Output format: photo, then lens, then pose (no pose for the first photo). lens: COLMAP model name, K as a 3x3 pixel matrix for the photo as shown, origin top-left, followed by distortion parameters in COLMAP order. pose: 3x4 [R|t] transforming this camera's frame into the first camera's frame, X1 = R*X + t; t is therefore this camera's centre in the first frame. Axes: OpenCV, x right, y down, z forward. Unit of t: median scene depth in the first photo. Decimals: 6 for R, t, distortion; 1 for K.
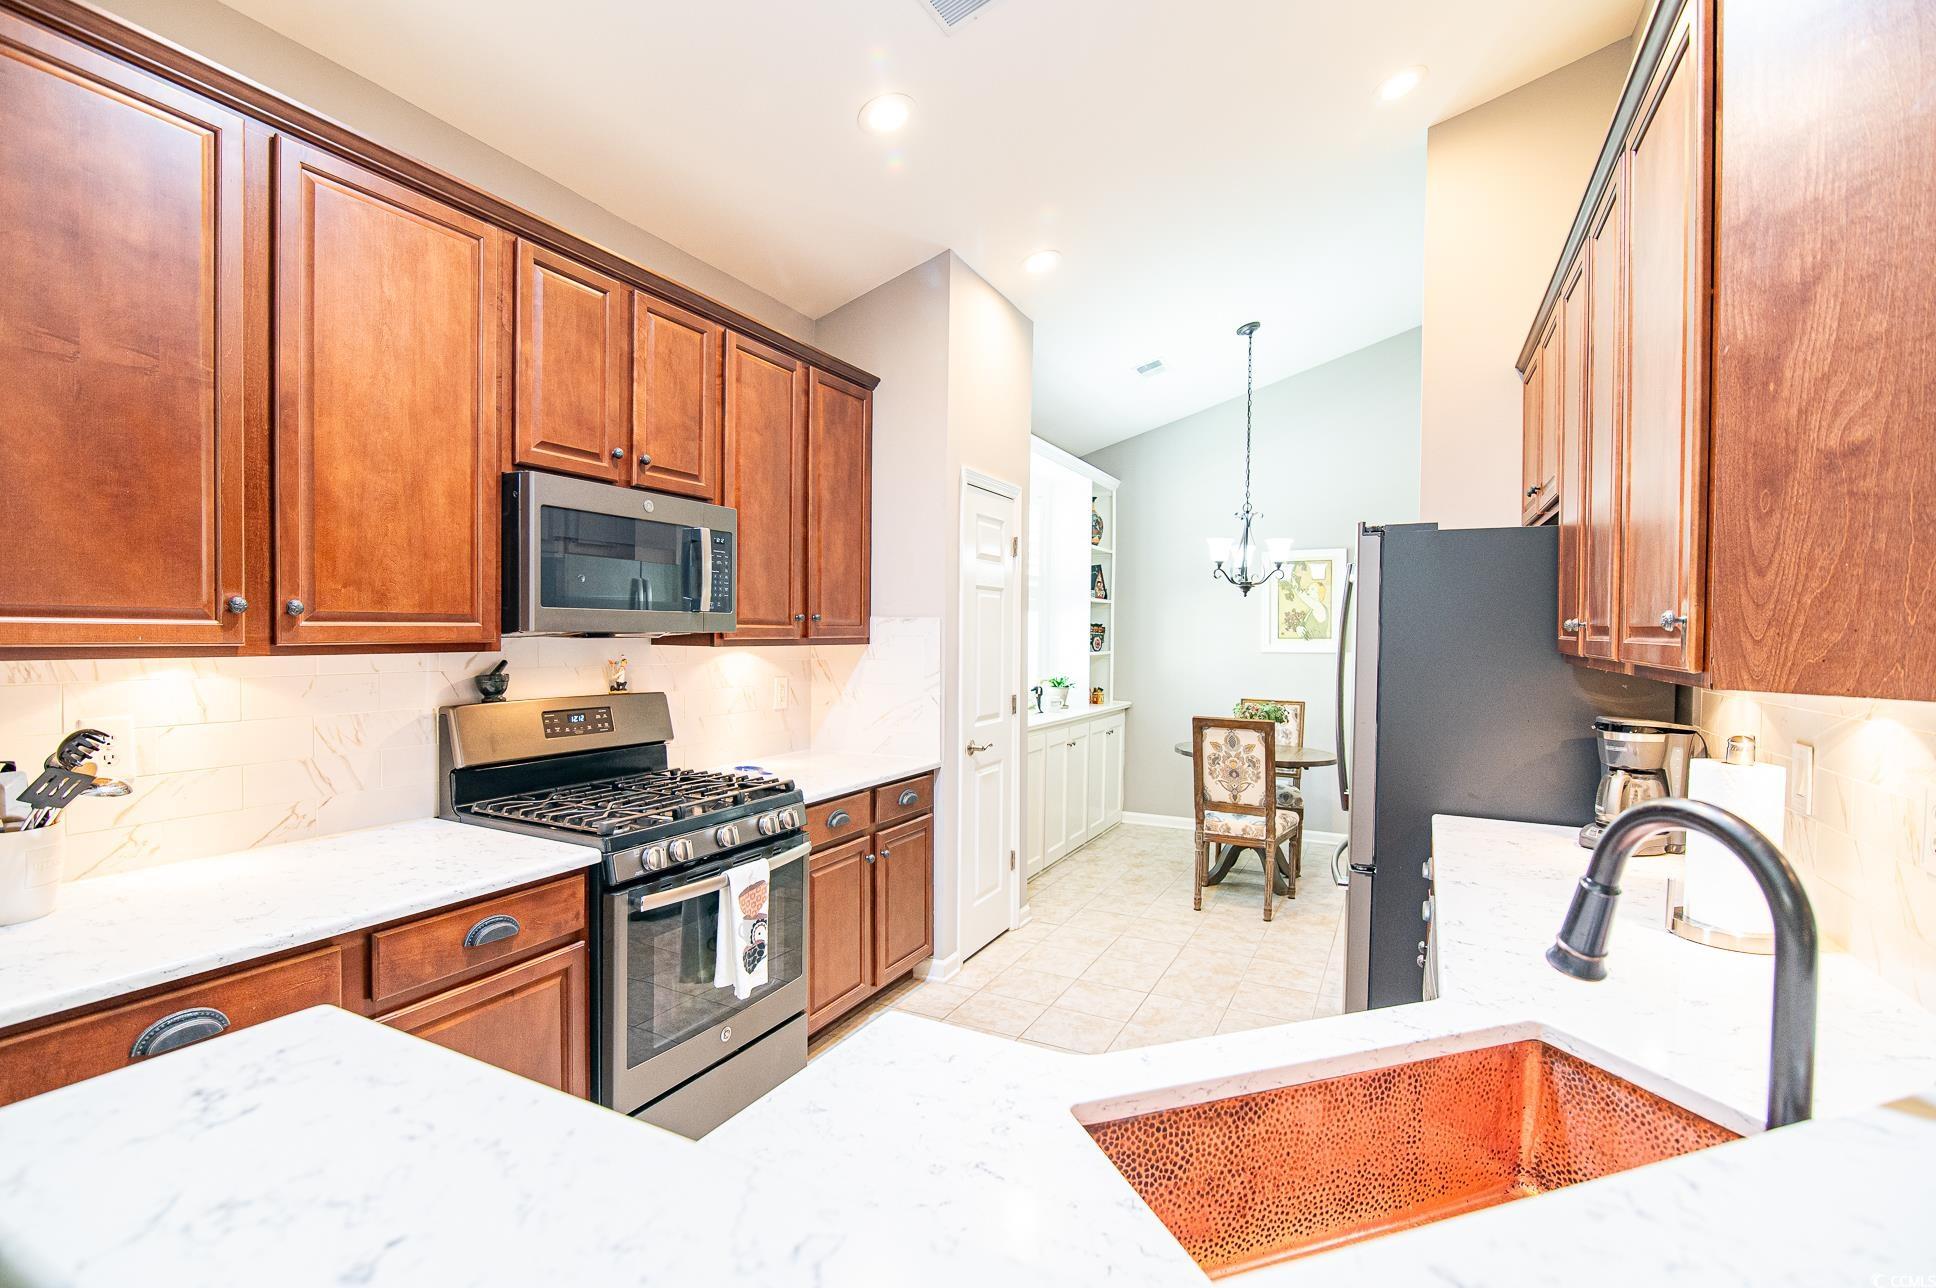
lens RADIAL K [[878.1, 0, 971.9], [0, 878.1, 652.4], [0, 0, 1]] dist [-0.018983, -0.000197]
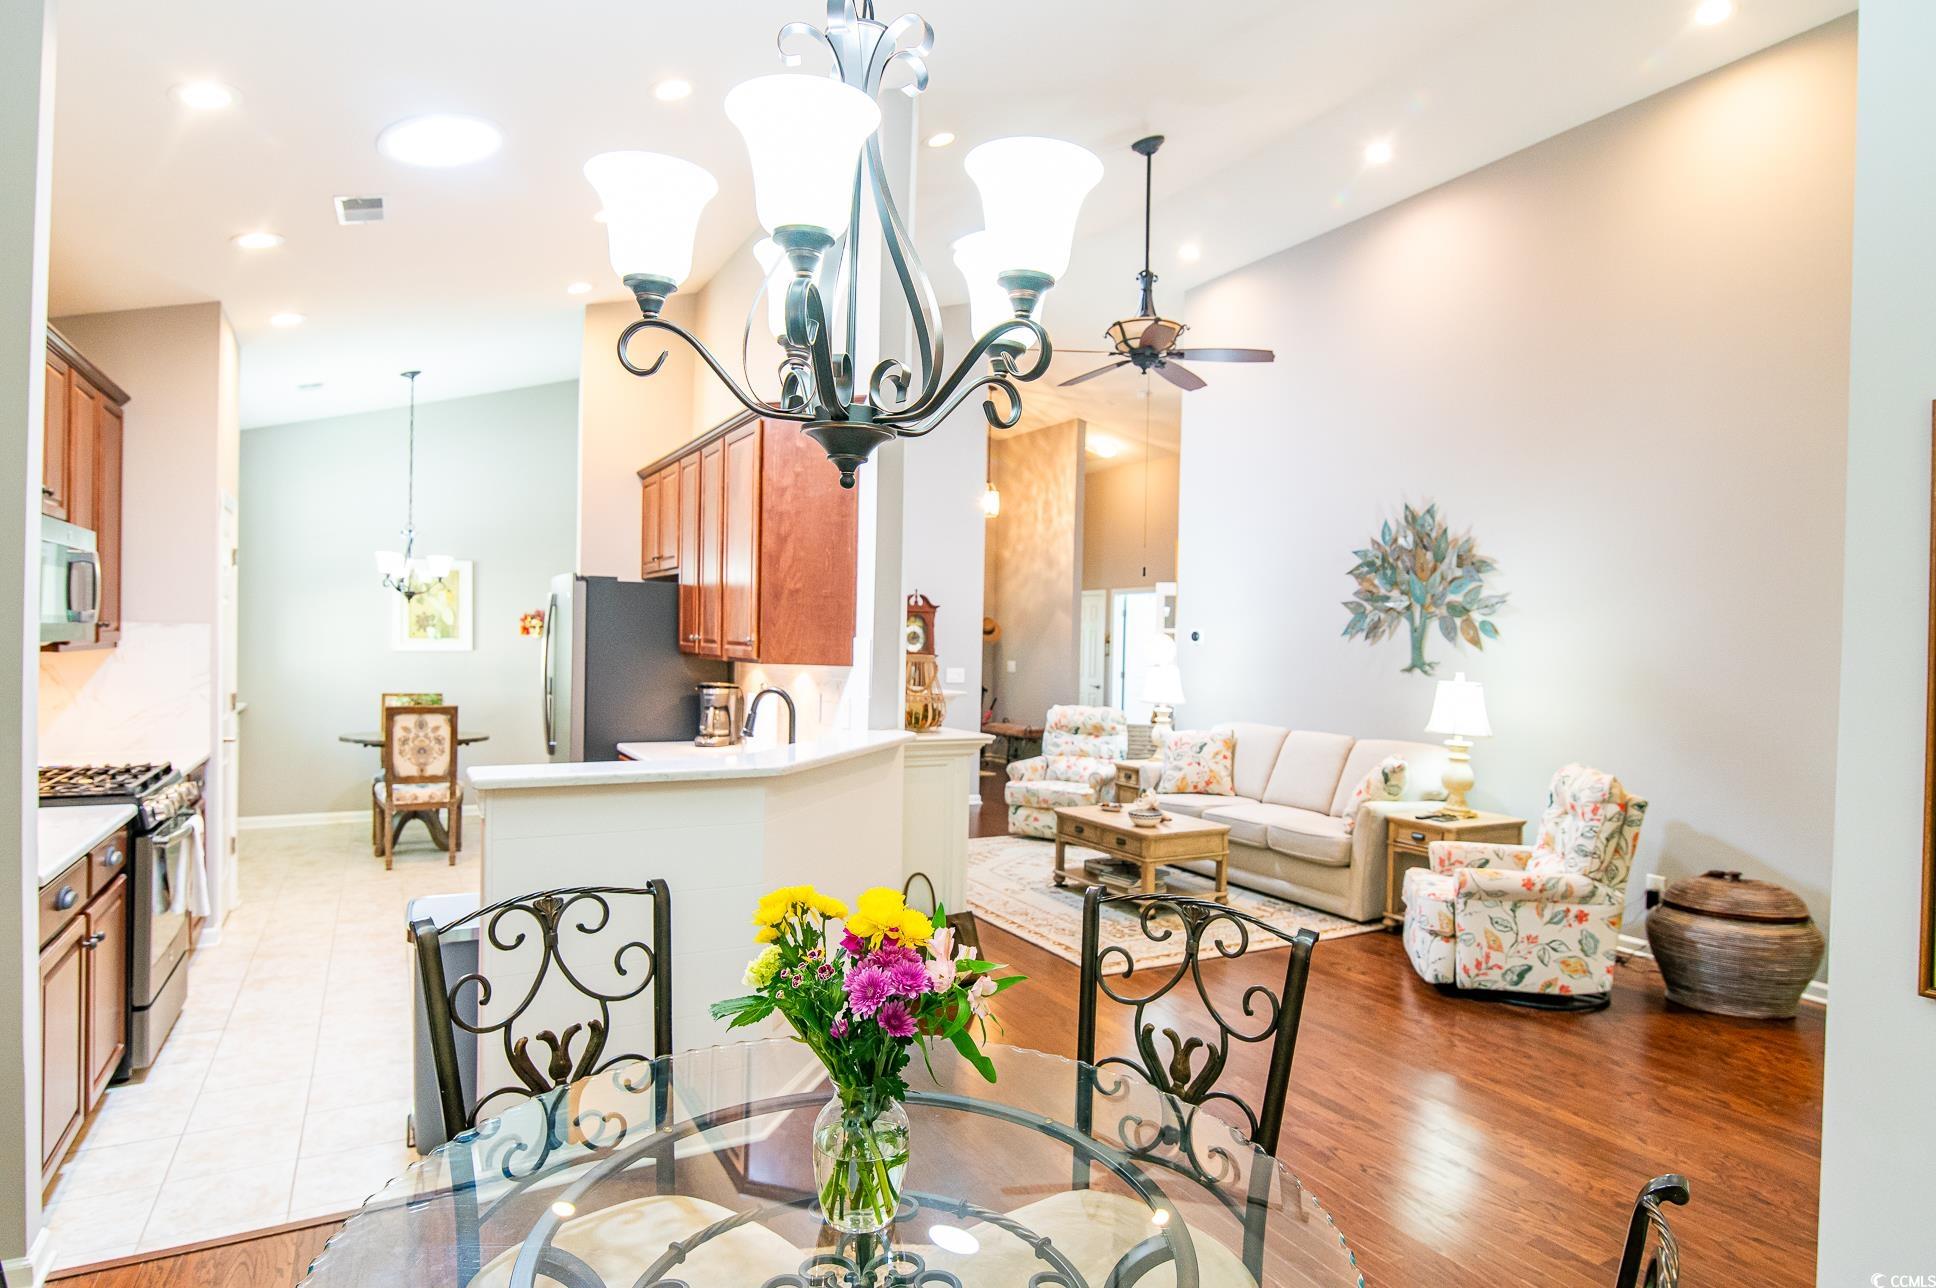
lens RADIAL K [[1075.7, 0, 968.0], [0, 1075.7, 644.0], [0, 0, 1]] dist [0.000882, 0.000031]
pose [[0.562346, -0.005362, 0.826884, -0.611312], [0.006900, 0.999975, 0.001792, -0.009501], [-0.826873, 0.004697, 0.562369, -0.564747]]
